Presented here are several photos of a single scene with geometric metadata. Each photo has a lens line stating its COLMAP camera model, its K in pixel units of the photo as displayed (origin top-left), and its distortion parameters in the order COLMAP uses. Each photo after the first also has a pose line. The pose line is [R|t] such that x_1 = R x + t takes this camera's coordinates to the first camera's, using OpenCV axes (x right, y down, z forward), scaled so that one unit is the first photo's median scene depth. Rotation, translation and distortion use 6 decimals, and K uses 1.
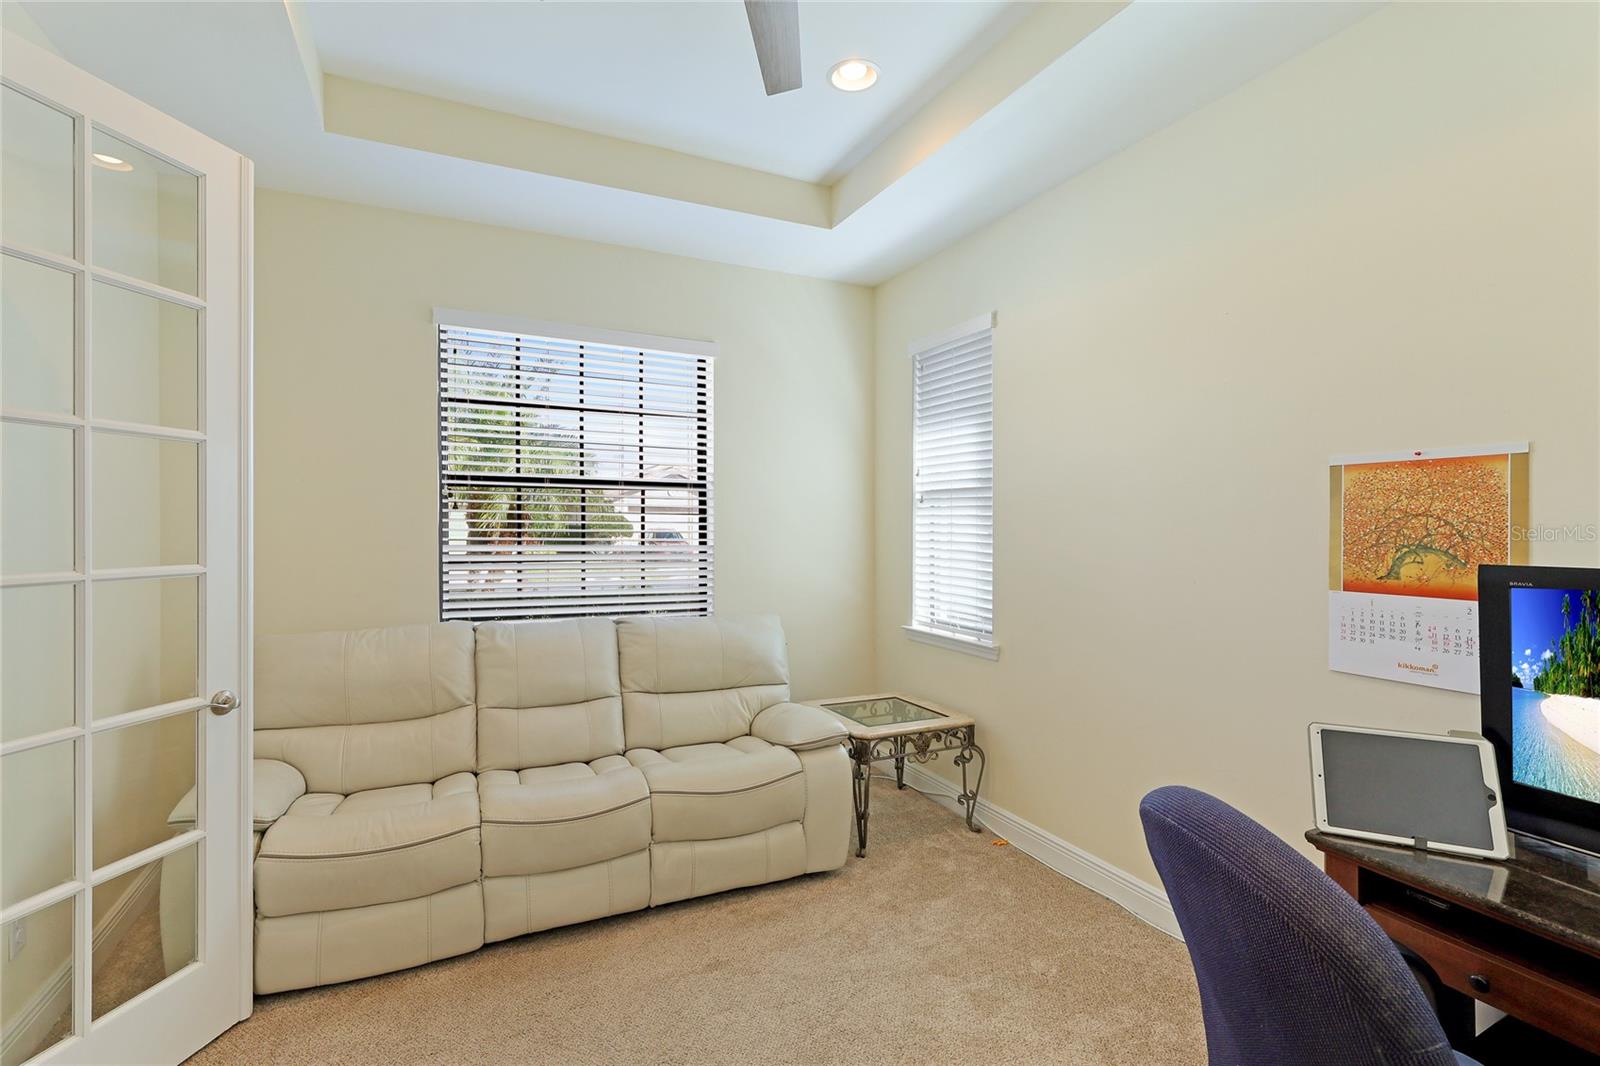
lens RADIAL K [[726.6, 0, 801.3], [0, 726.6, 530.0], [0, 0, 1]] dist [0.000827, -0.000438]
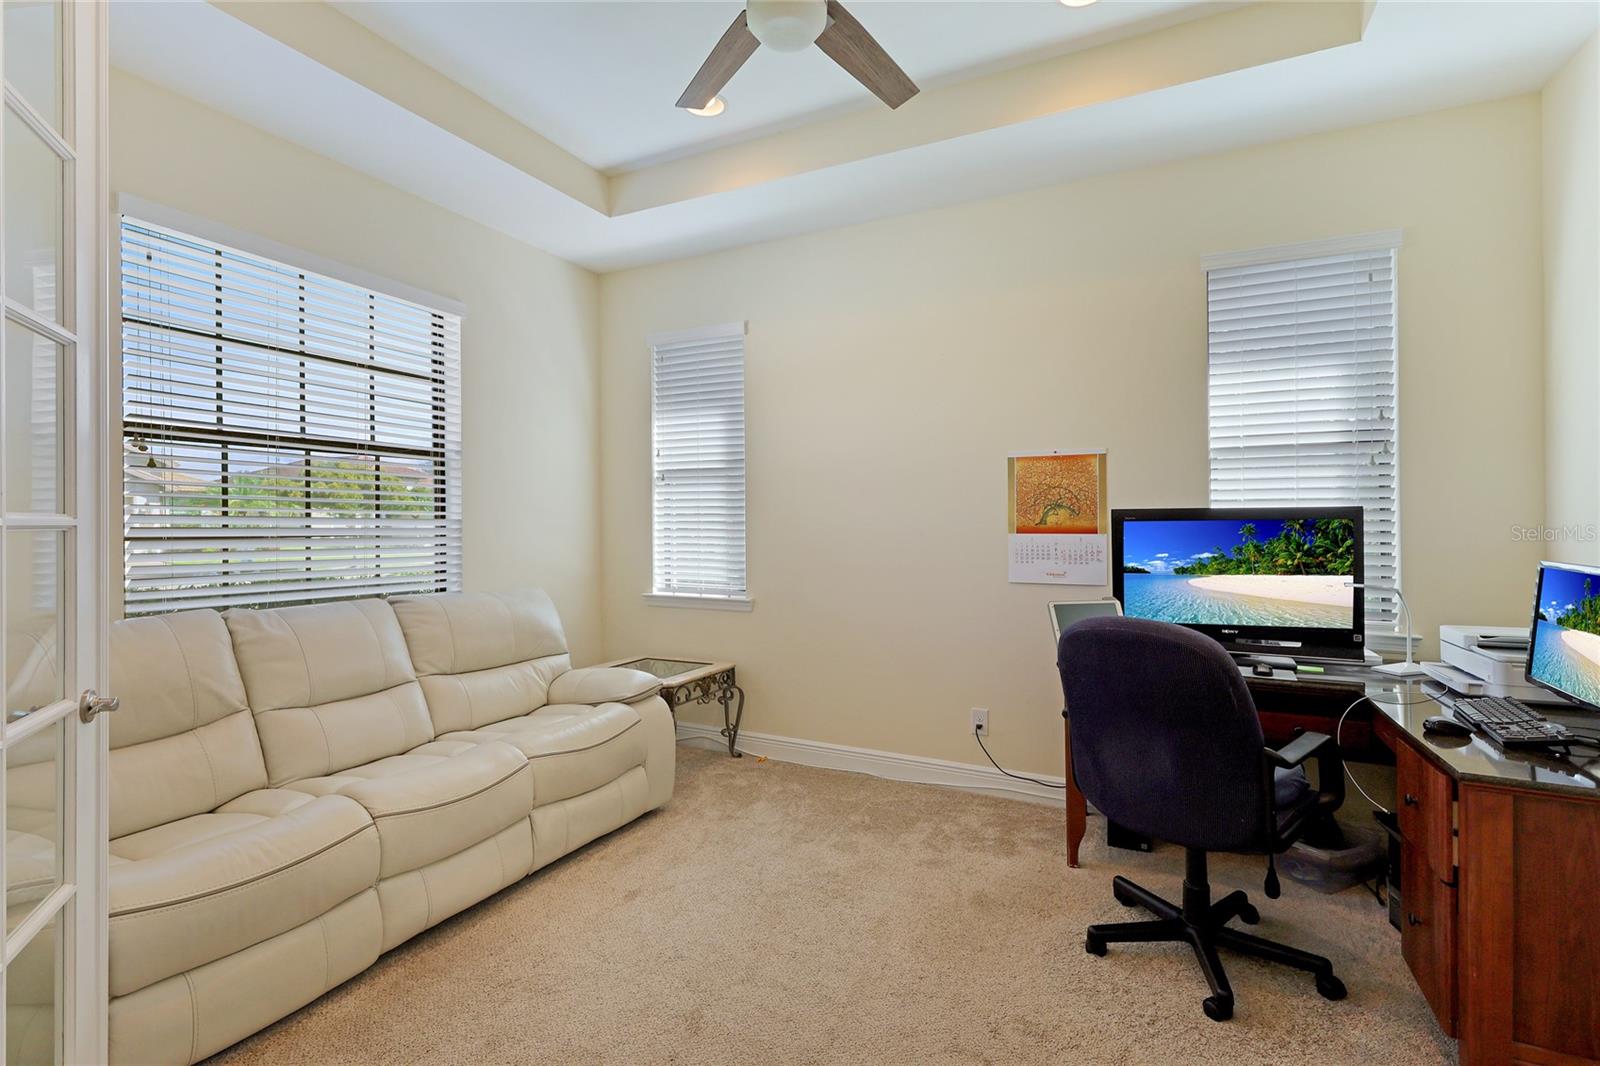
lens RADIAL K [[726.6, 0, 801.3], [0, 726.6, 530.0], [0, 0, 1]] dist [0.000827, -0.000438]
pose [[0.789130, -0.009035, 0.614160, -0.418939], [0.008082, 0.999958, 0.004325, 0.041379], [-0.614173, 0.001551, 0.789170, -0.002092]]
